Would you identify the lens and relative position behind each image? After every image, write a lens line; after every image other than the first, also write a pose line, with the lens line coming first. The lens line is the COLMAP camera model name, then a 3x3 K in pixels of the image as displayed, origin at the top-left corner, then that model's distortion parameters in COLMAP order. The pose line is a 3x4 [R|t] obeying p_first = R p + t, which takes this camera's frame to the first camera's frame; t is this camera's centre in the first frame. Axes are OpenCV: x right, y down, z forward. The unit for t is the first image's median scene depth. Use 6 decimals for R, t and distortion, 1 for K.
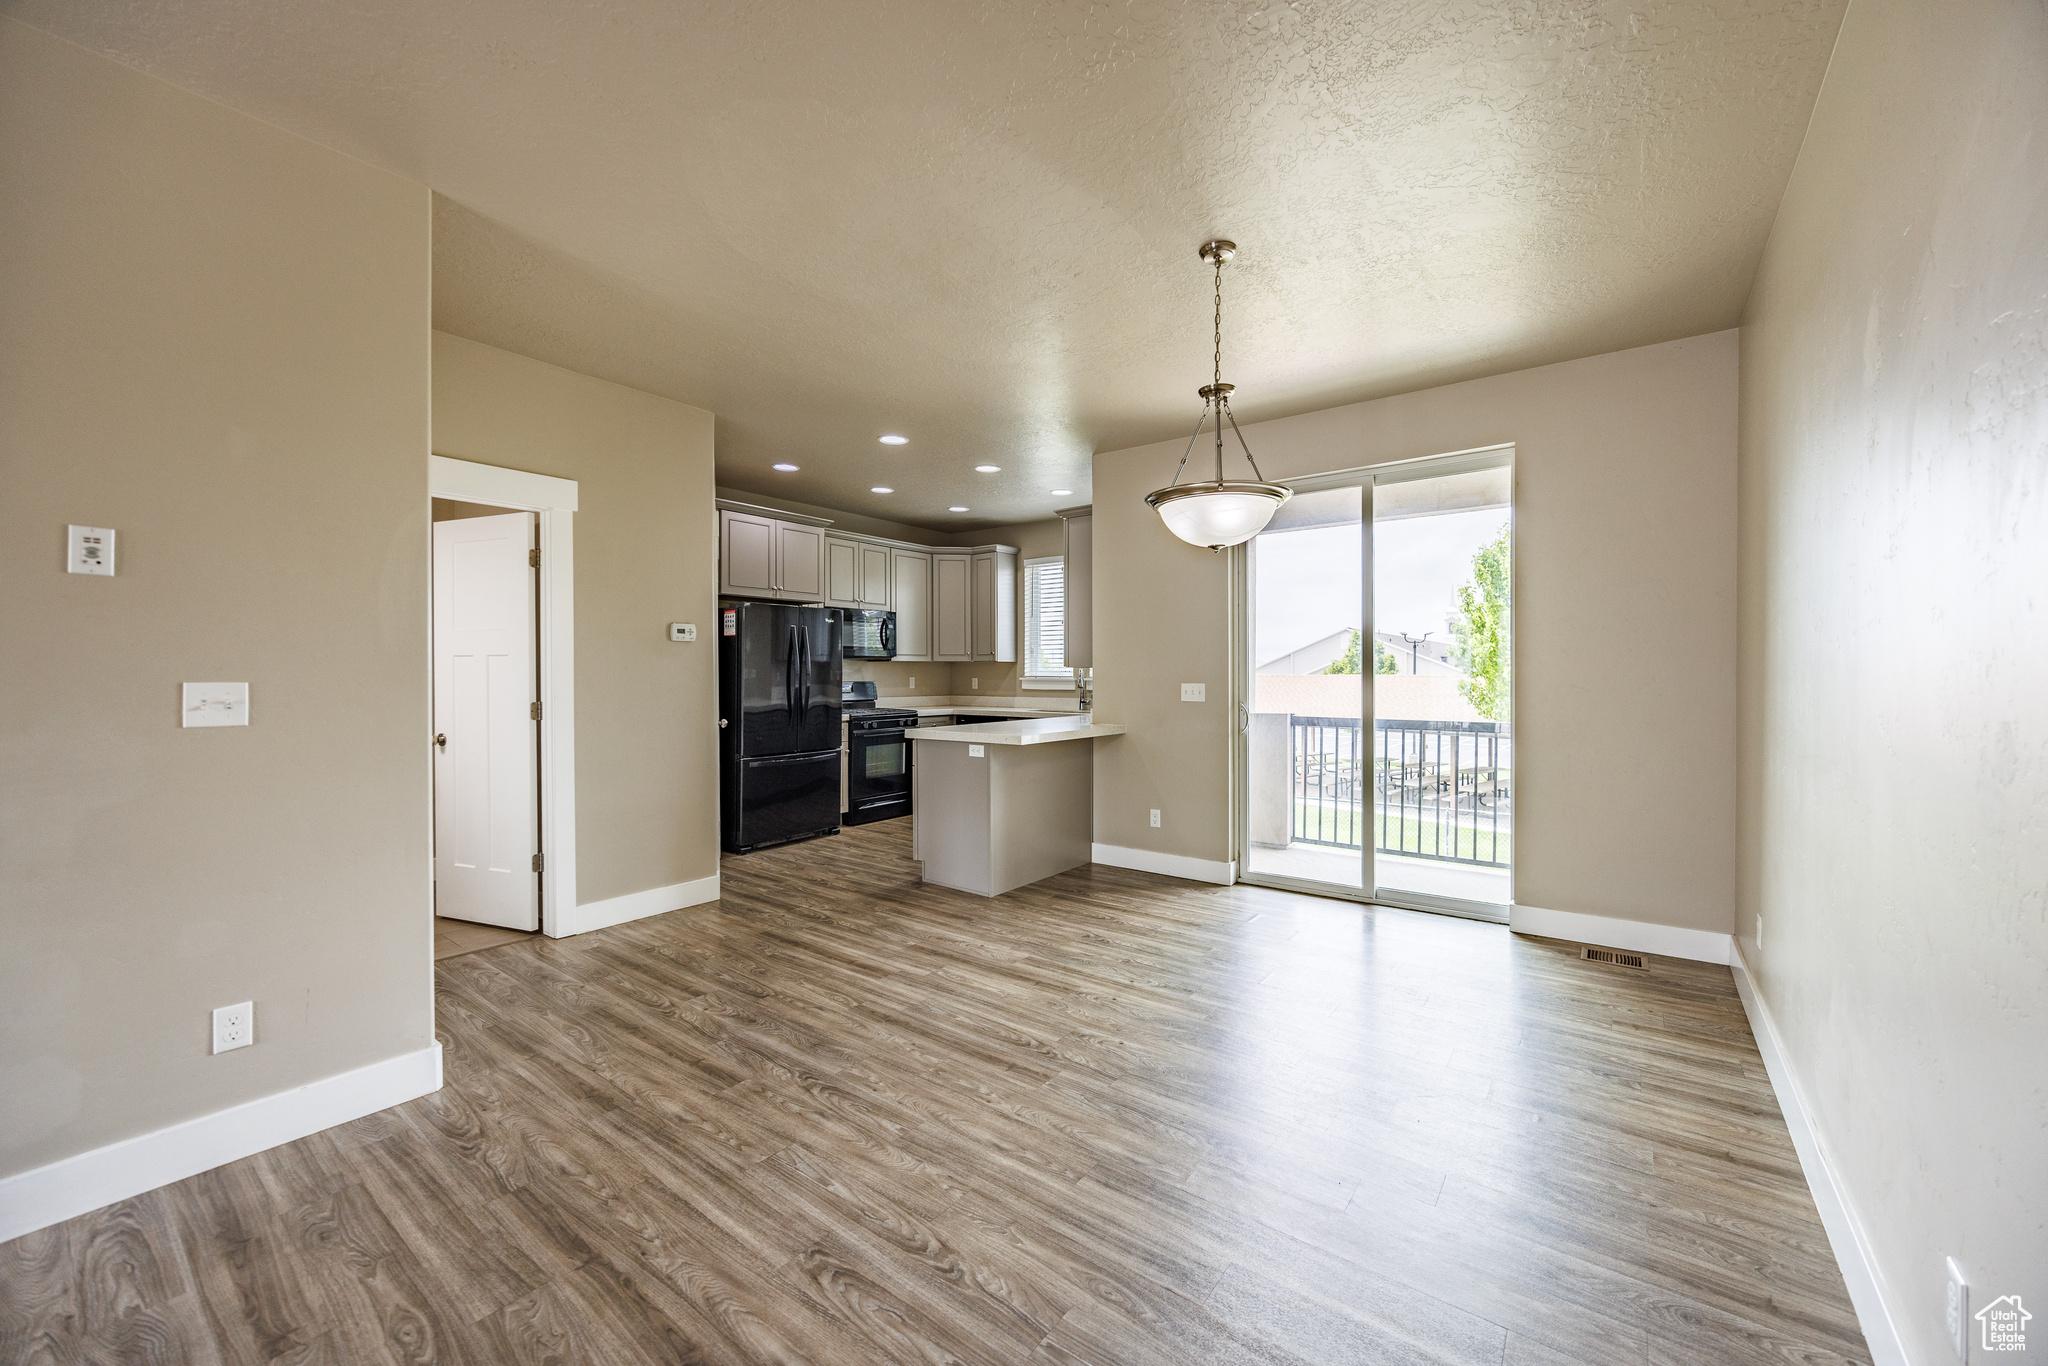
lens RADIAL K [[772.2, 0, 1015.0], [0, 772.2, 675.1], [0, 0, 1]] dist [-0.004231, -0.000078]
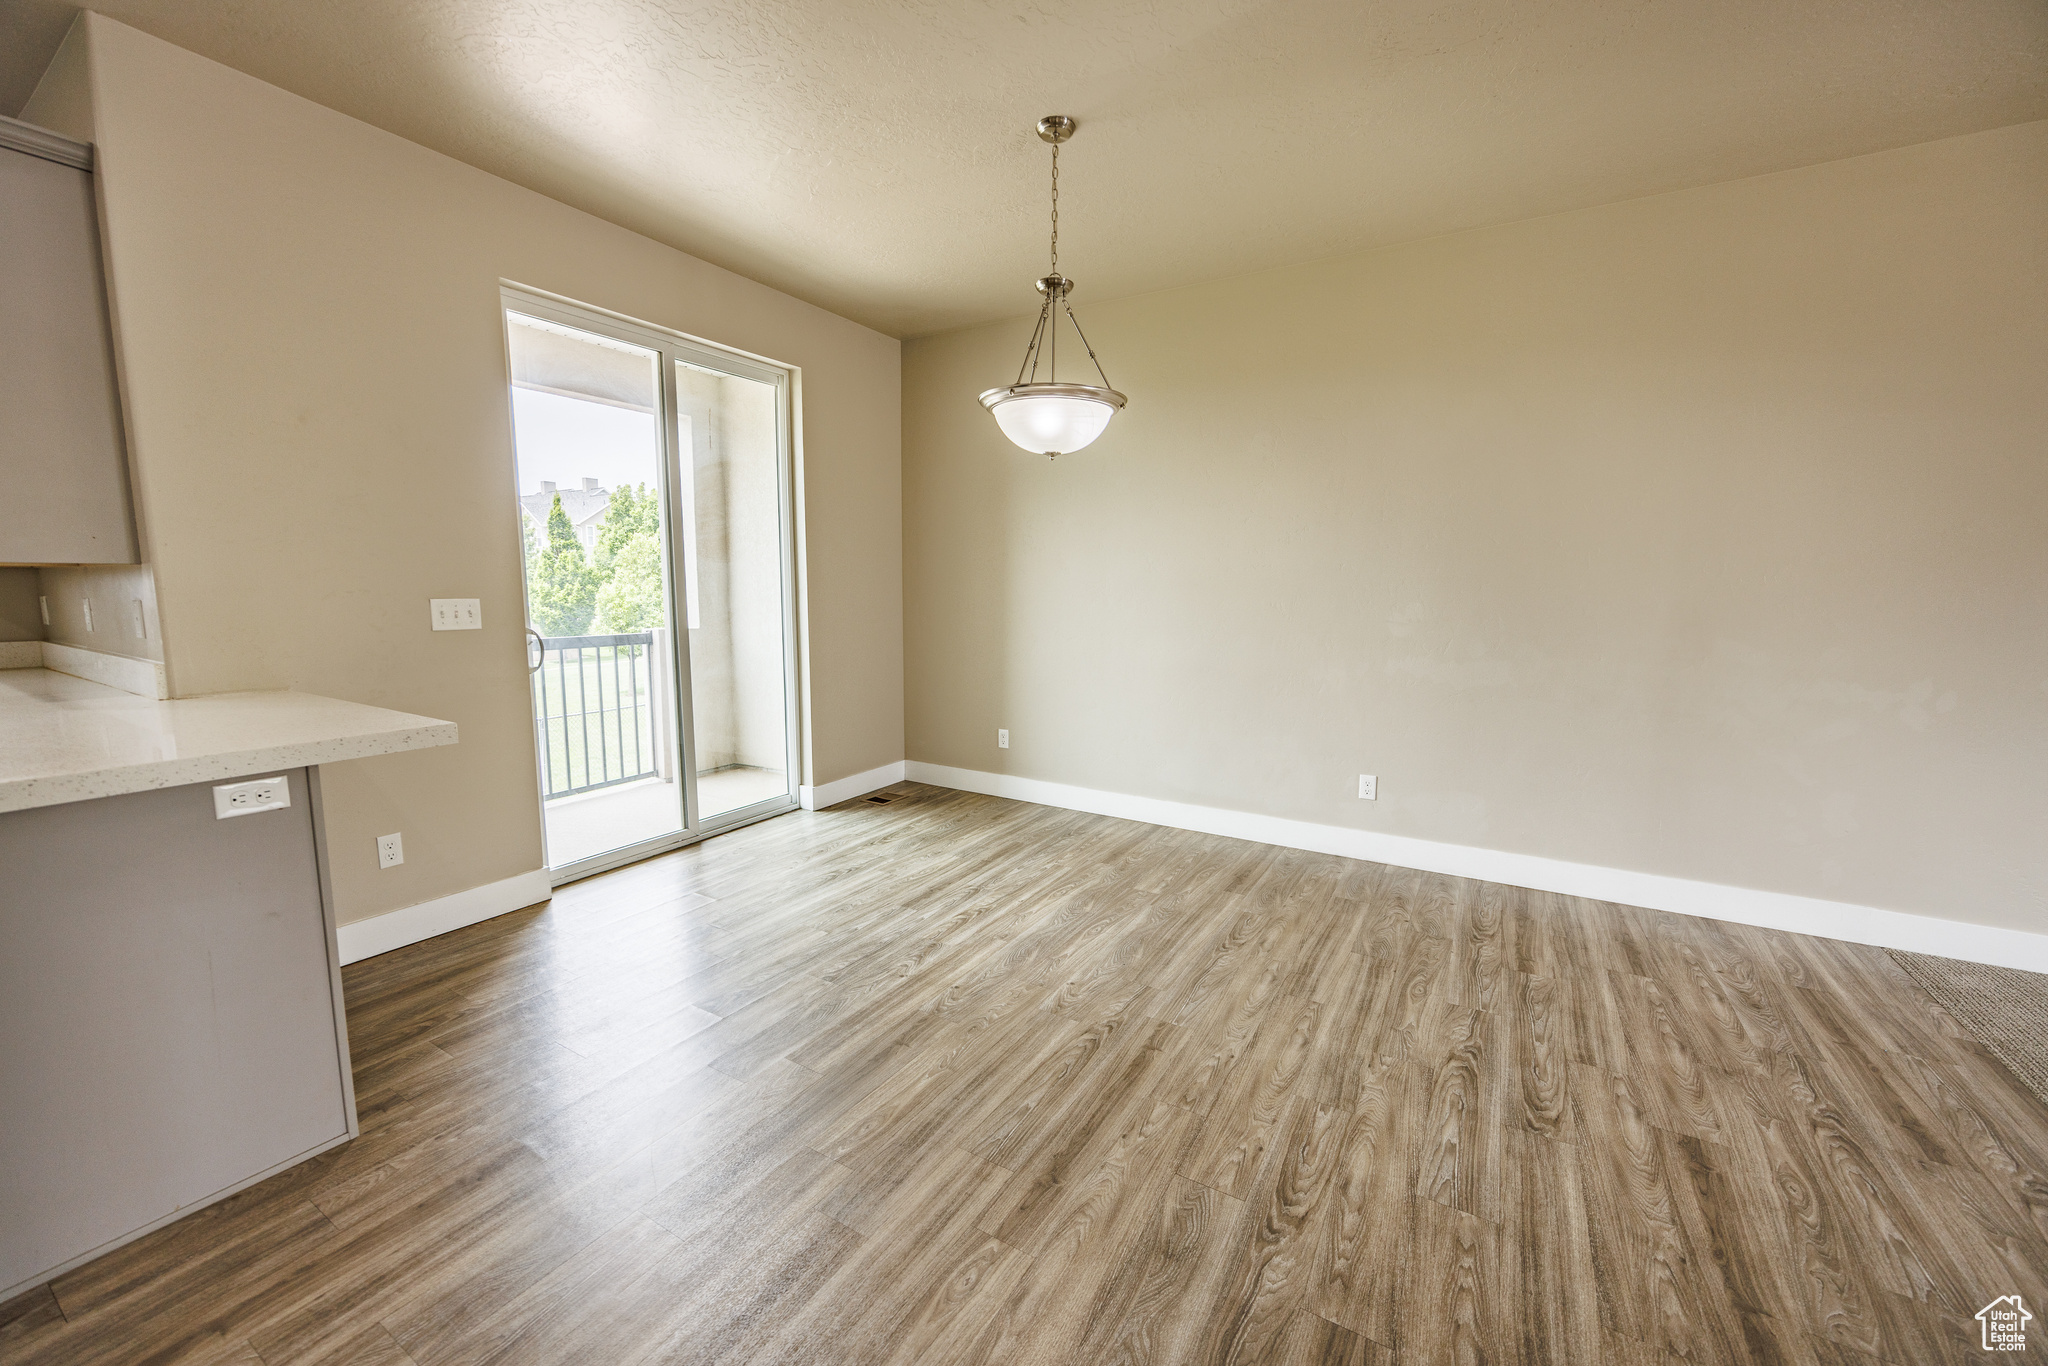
lens RADIAL K [[805.0, 0, 1015.4], [0, 805.0, 684.0], [0, 0, 1]] dist [0.000173, -0.000574]
pose [[-0.117389, -0.118795, 0.985955, -0.729631], [-0.003470, 0.992863, 0.119214, 0.000329], [-0.993080, 0.010573, -0.116963, 1.112532]]
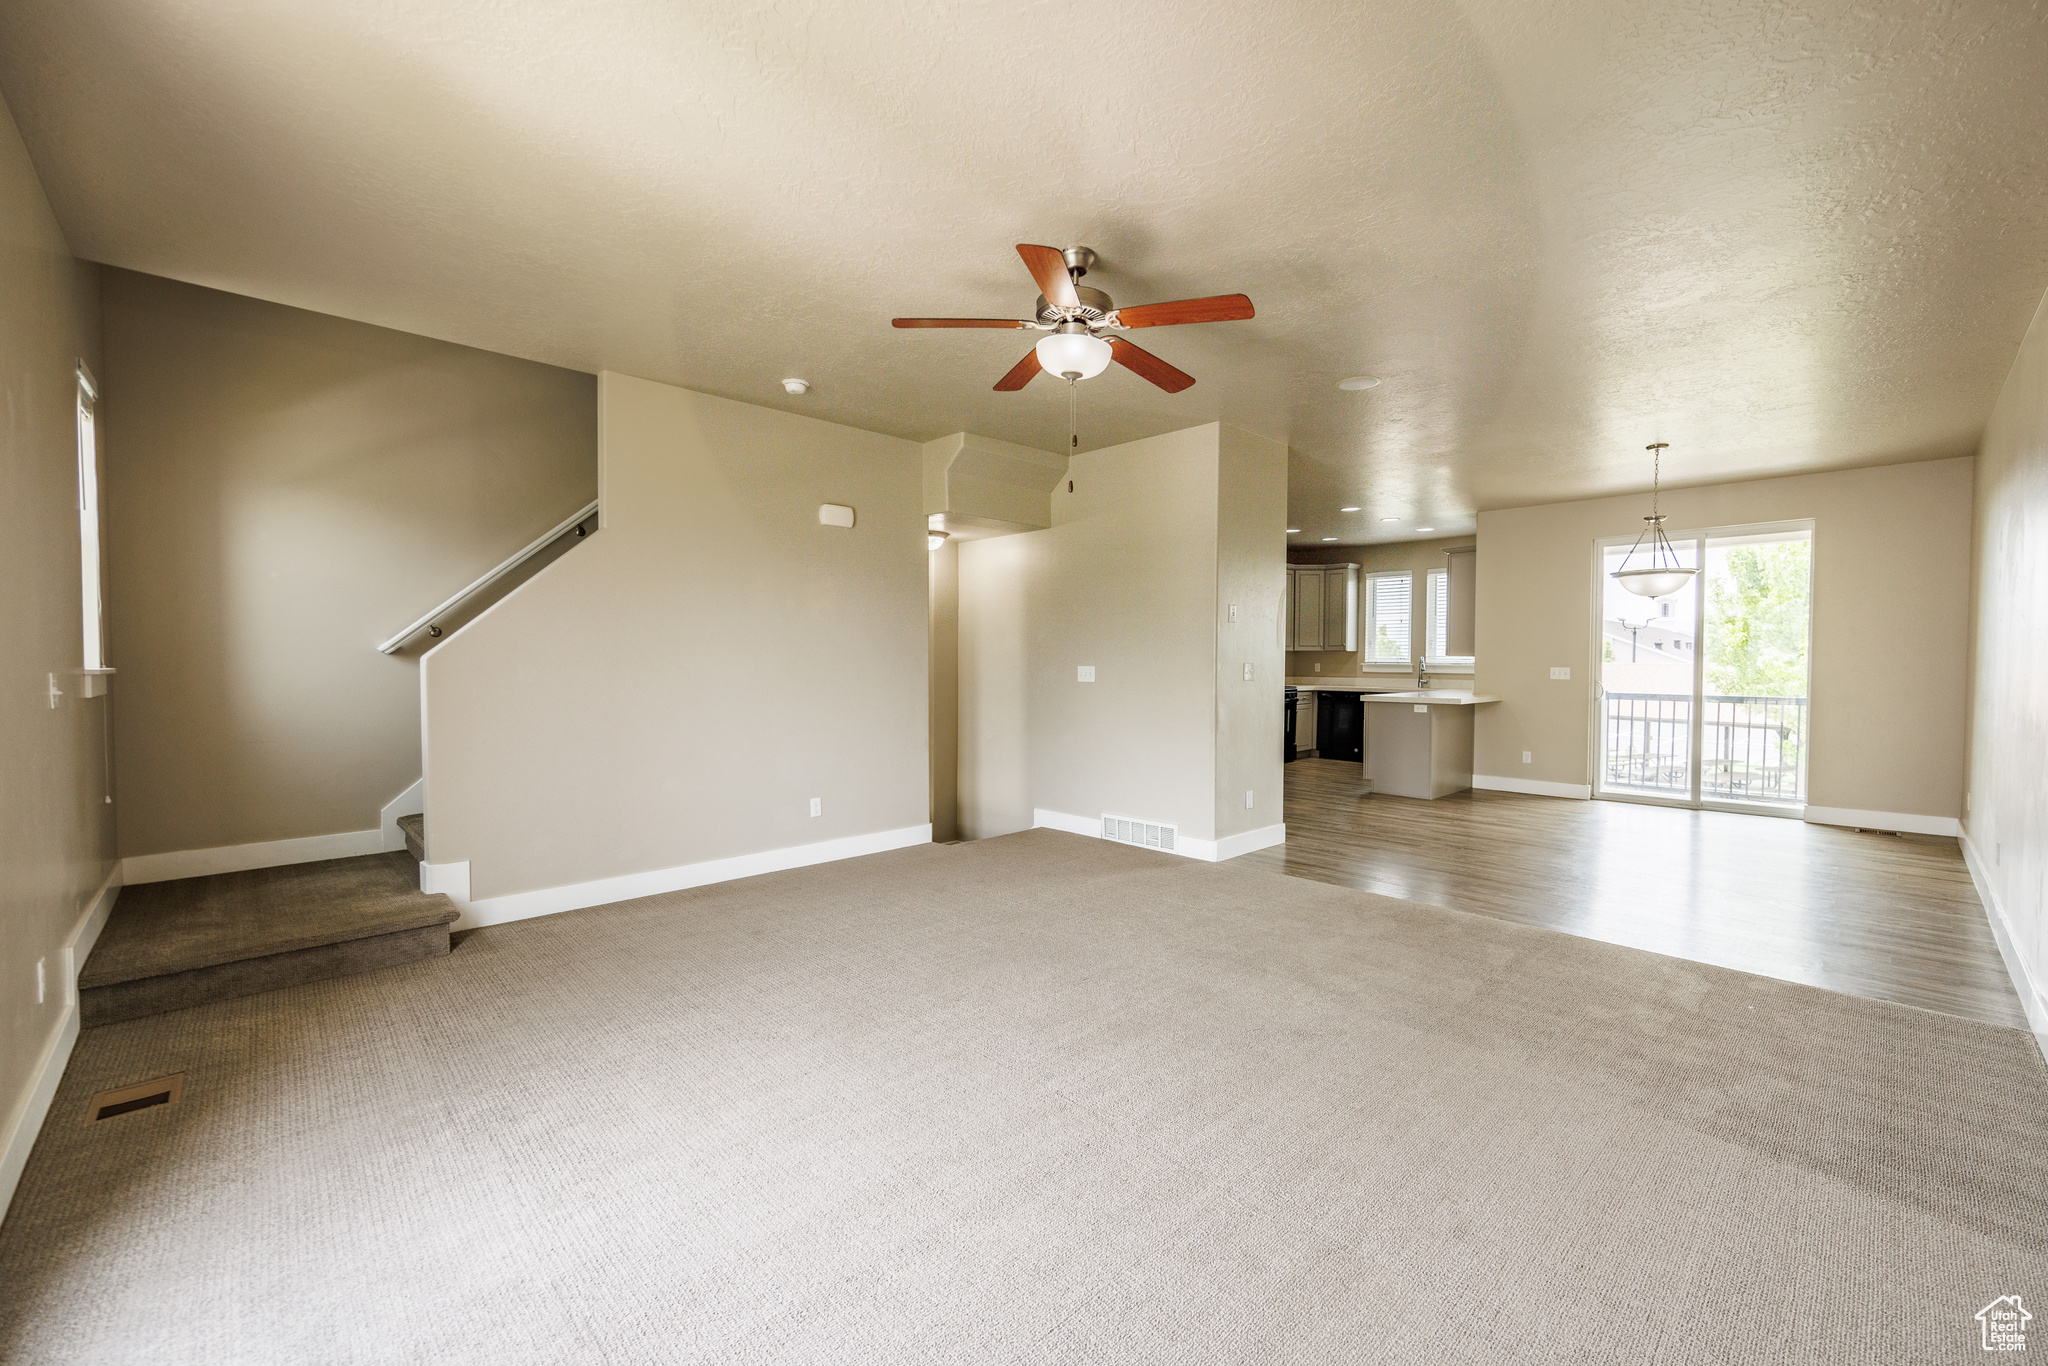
lens RADIAL K [[805.0, 0, 1031.3], [0, 805.0, 676.8], [0, 0, 1]] dist [0.000173, -0.000574]
pose [[0.988938, 0.007088, -0.148161, -0.965854], [-0.004197, 0.999795, 0.019812, 0.003877], [0.148271, -0.018971, 0.988765, -1.232310]]
